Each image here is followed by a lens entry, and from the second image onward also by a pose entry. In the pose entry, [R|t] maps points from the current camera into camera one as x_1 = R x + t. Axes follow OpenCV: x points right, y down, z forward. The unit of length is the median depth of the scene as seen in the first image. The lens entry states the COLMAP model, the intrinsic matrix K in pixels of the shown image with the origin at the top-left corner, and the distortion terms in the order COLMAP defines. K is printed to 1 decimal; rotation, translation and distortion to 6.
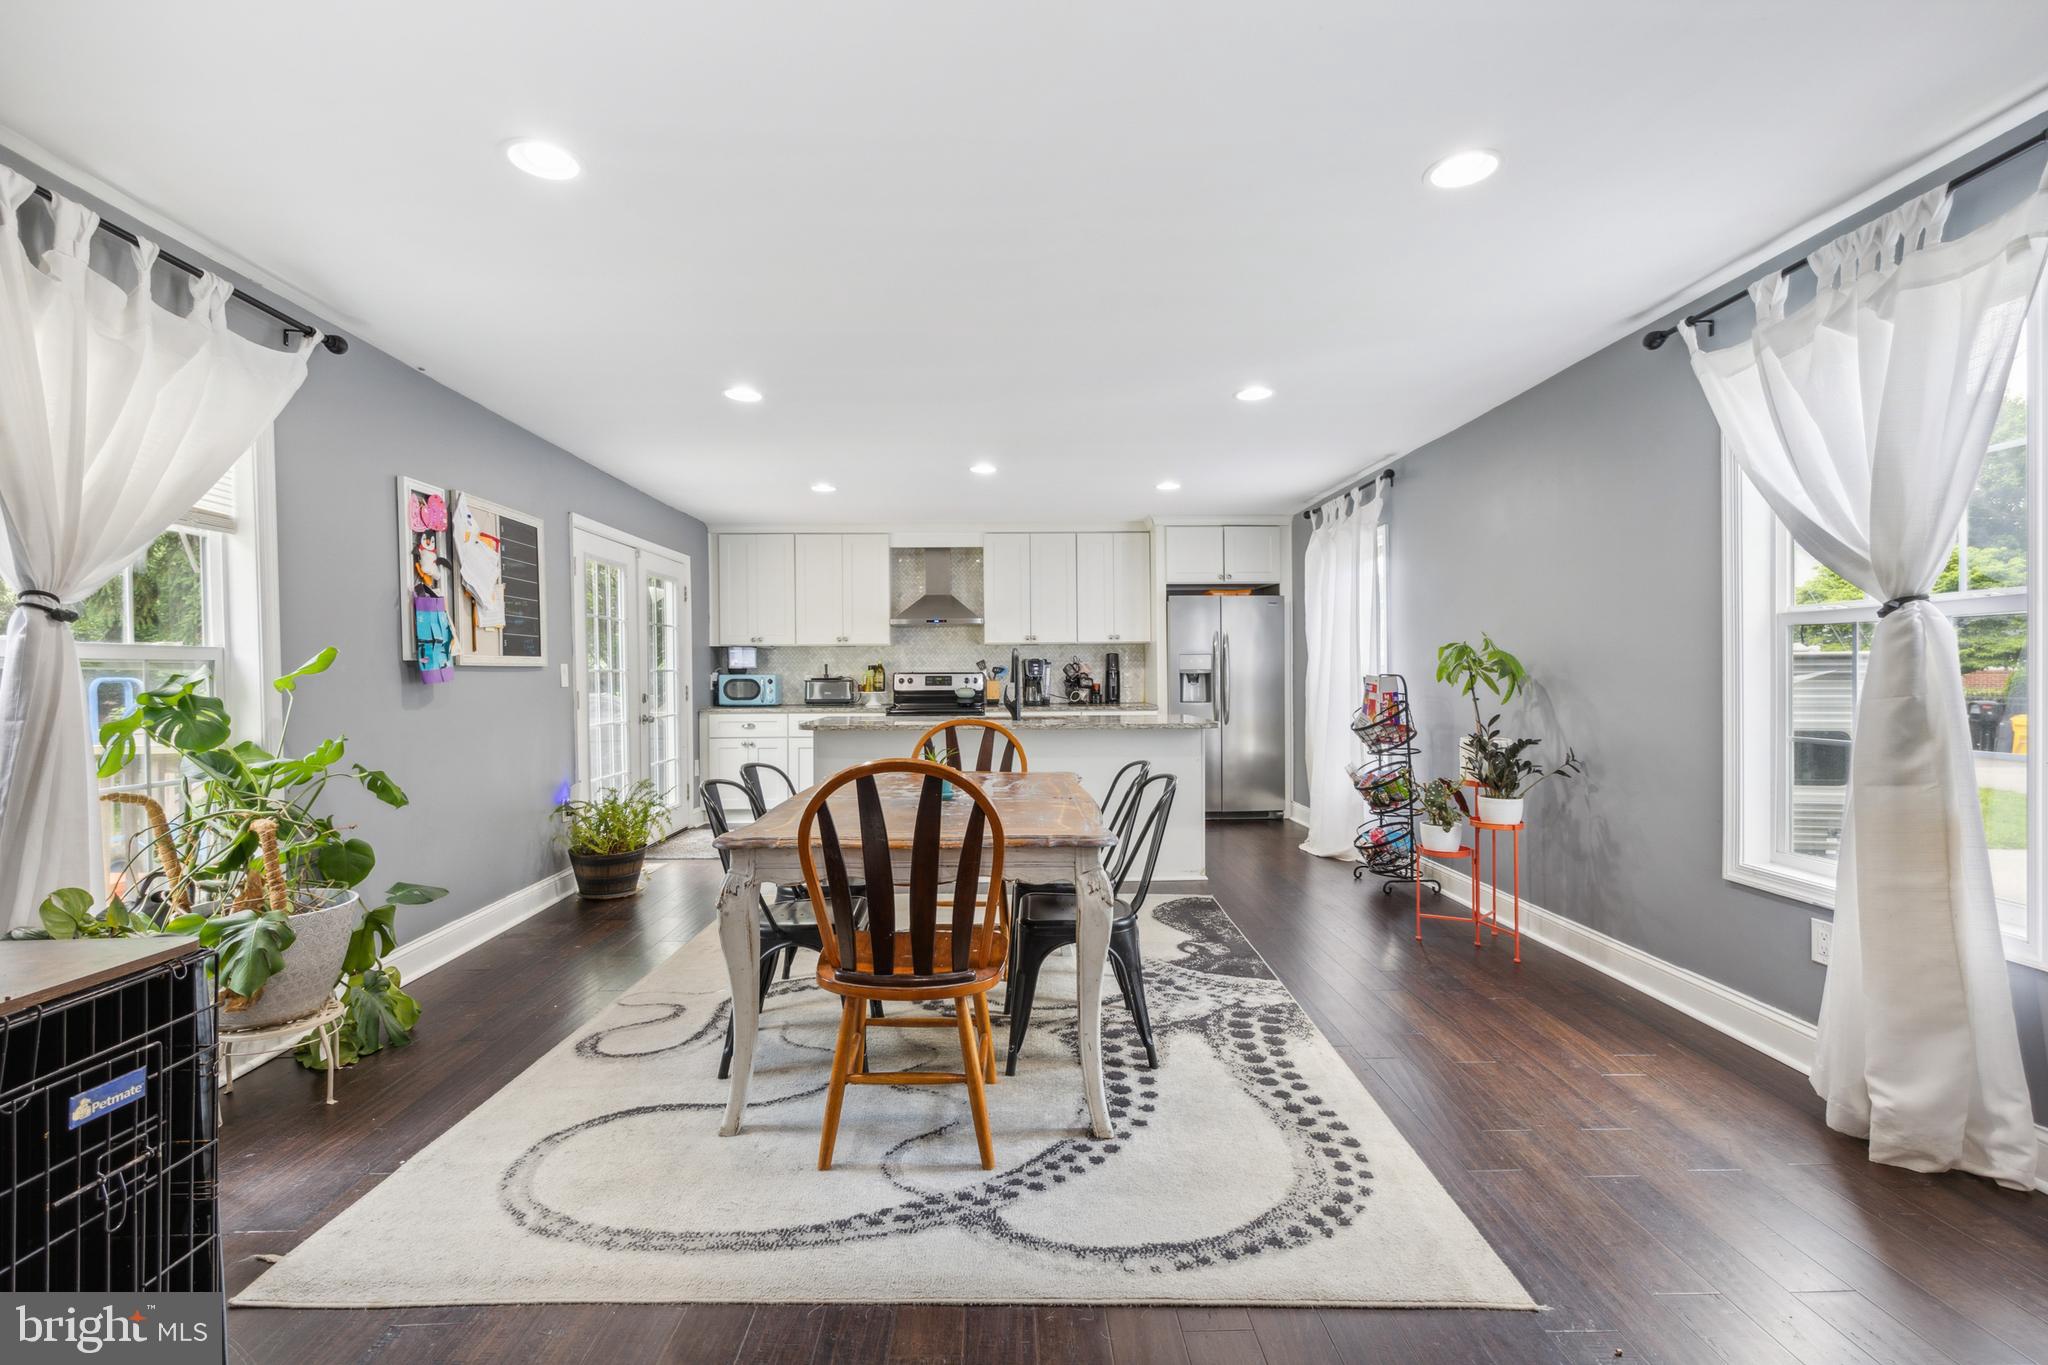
lens RADIAL K [[888.2, 0, 1016.1], [0, 888.2, 686.2], [0, 0, 1]] dist [0.011639, -0.000325]
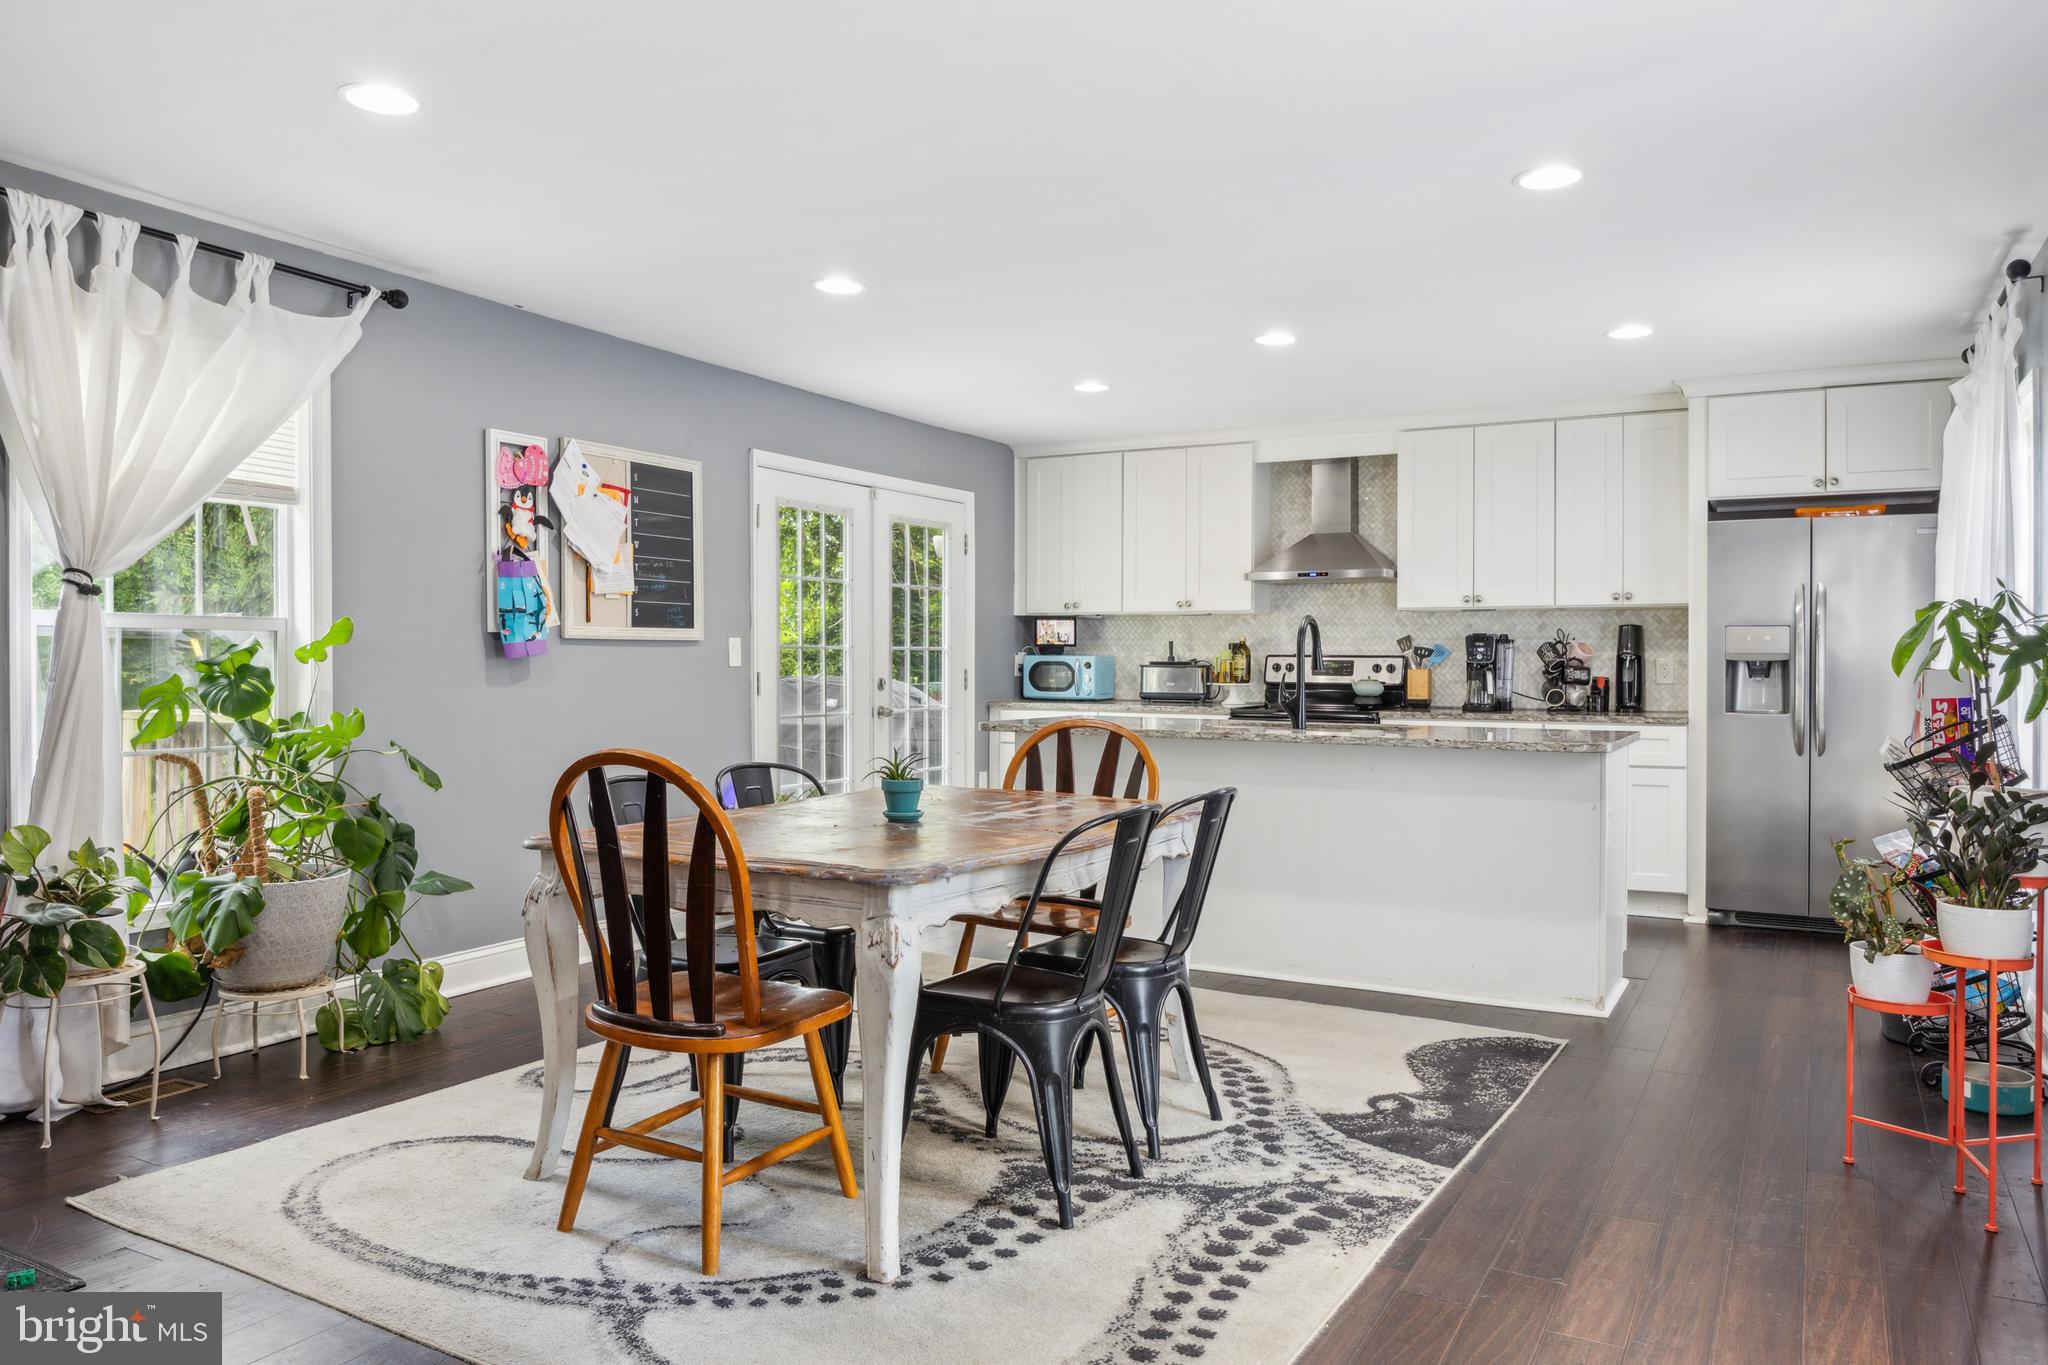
lens RADIAL K [[1413.6, 0, 1030.5], [0, 1413.6, 685.7], [0, 0, 1]] dist [0.000647, 0.001964]
pose [[0.865394, 0.019884, -0.500697, 0.420175], [-0.017698, 0.999802, 0.009116, 0.002102], [0.500779, 0.000972, 0.865574, 0.029433]]
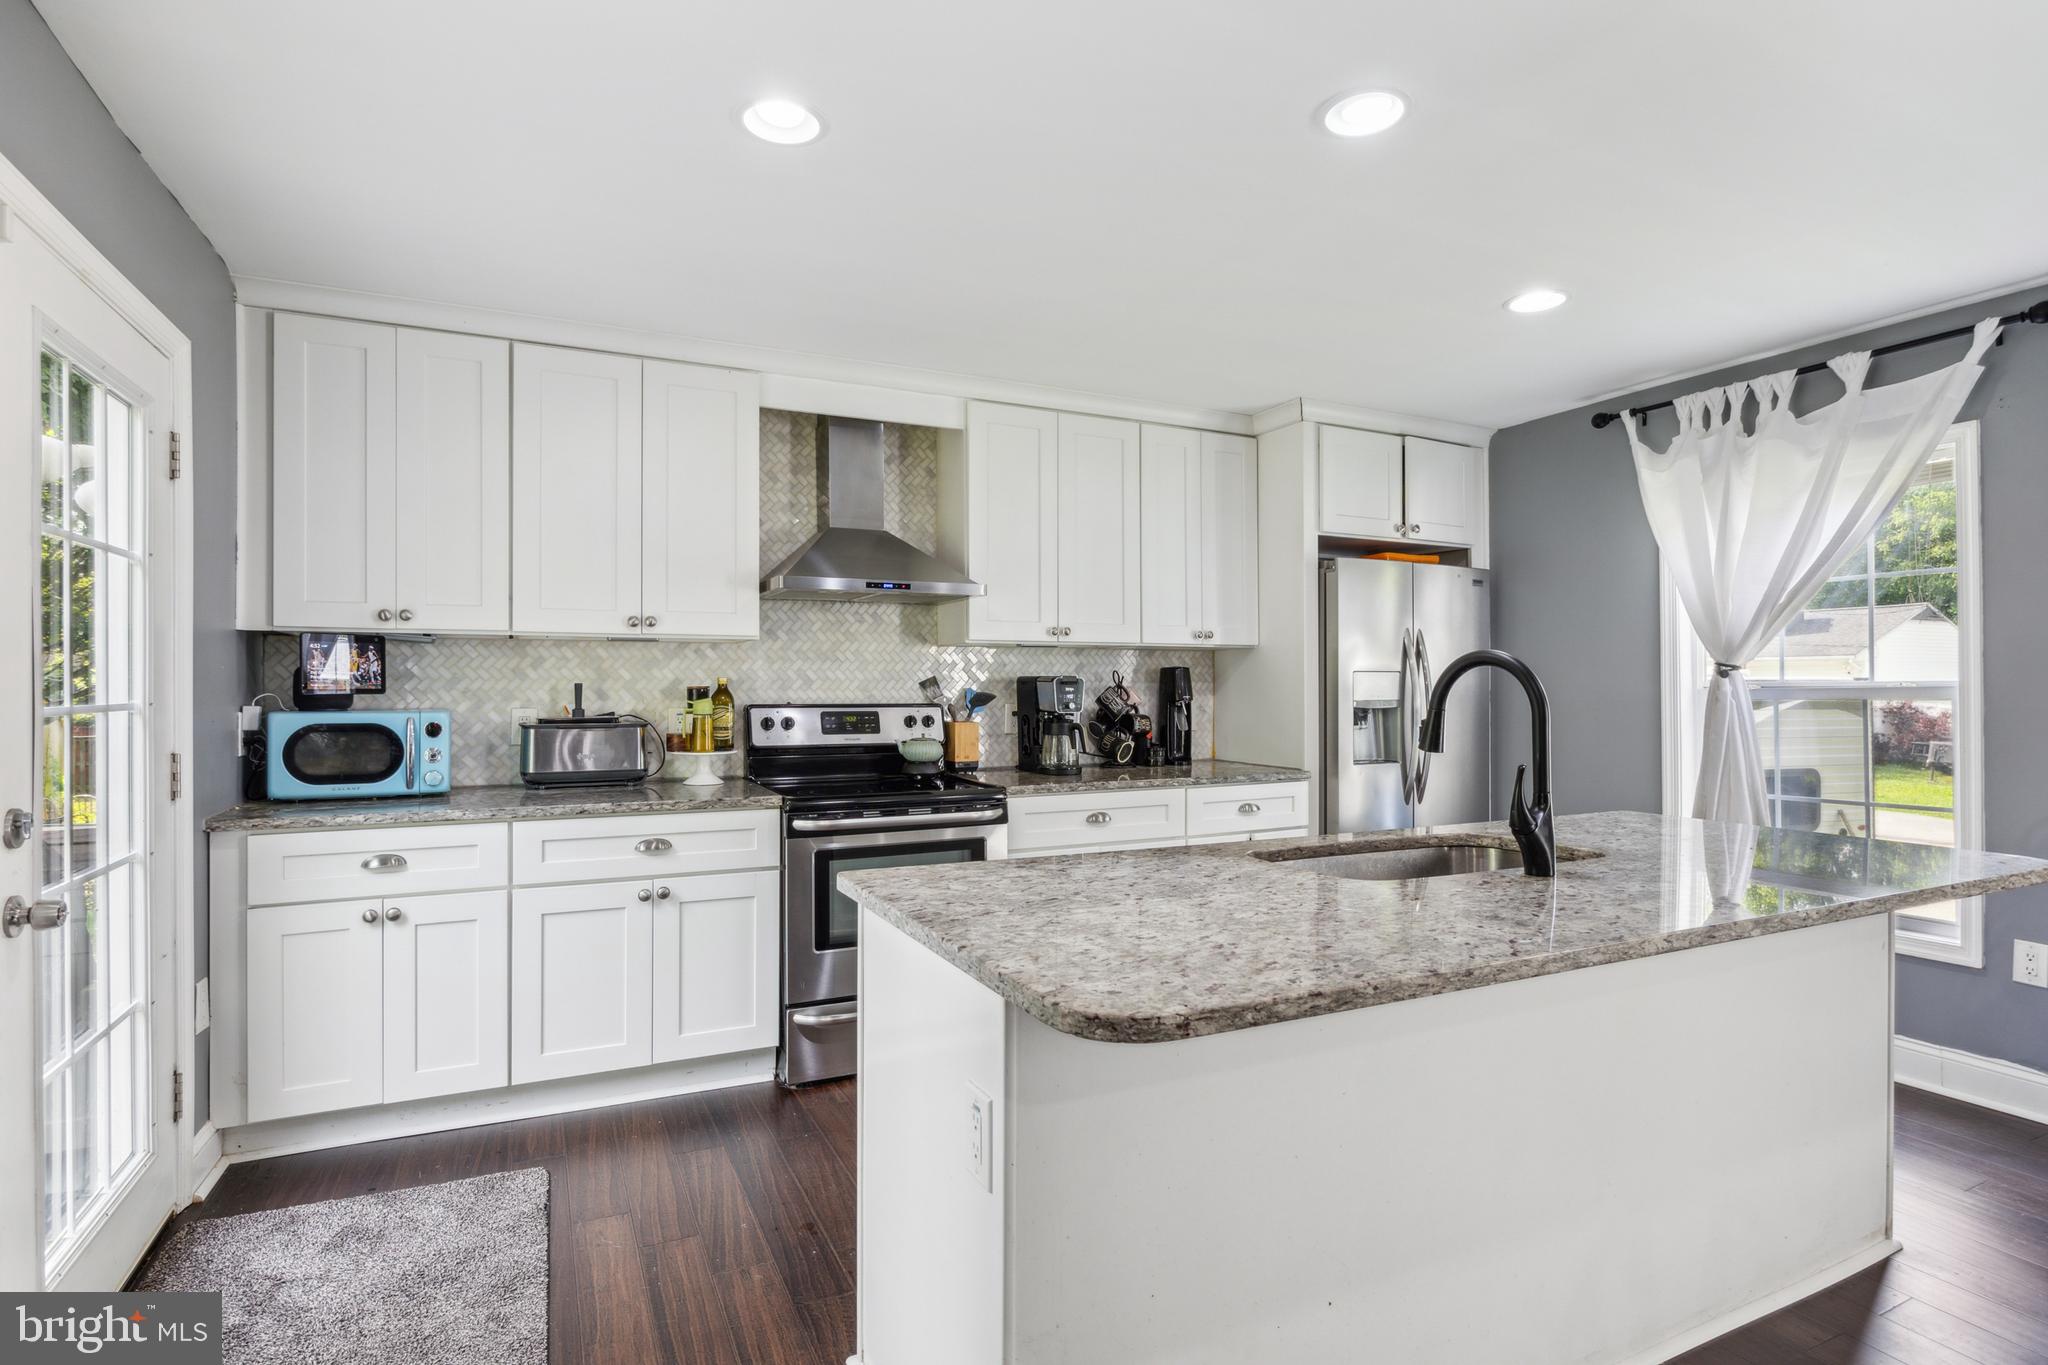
lens RADIAL K [[1015.8, 0, 1014.8], [0, 1015.8, 688.6], [0, 0, 1]] dist [-0.012903, 0.000488]
pose [[0.912082, 0.005702, 0.409969, -0.399903], [-0.000483, 0.999918, -0.012834, -0.030004], [-0.410008, 0.011508, 0.912009, 0.908837]]
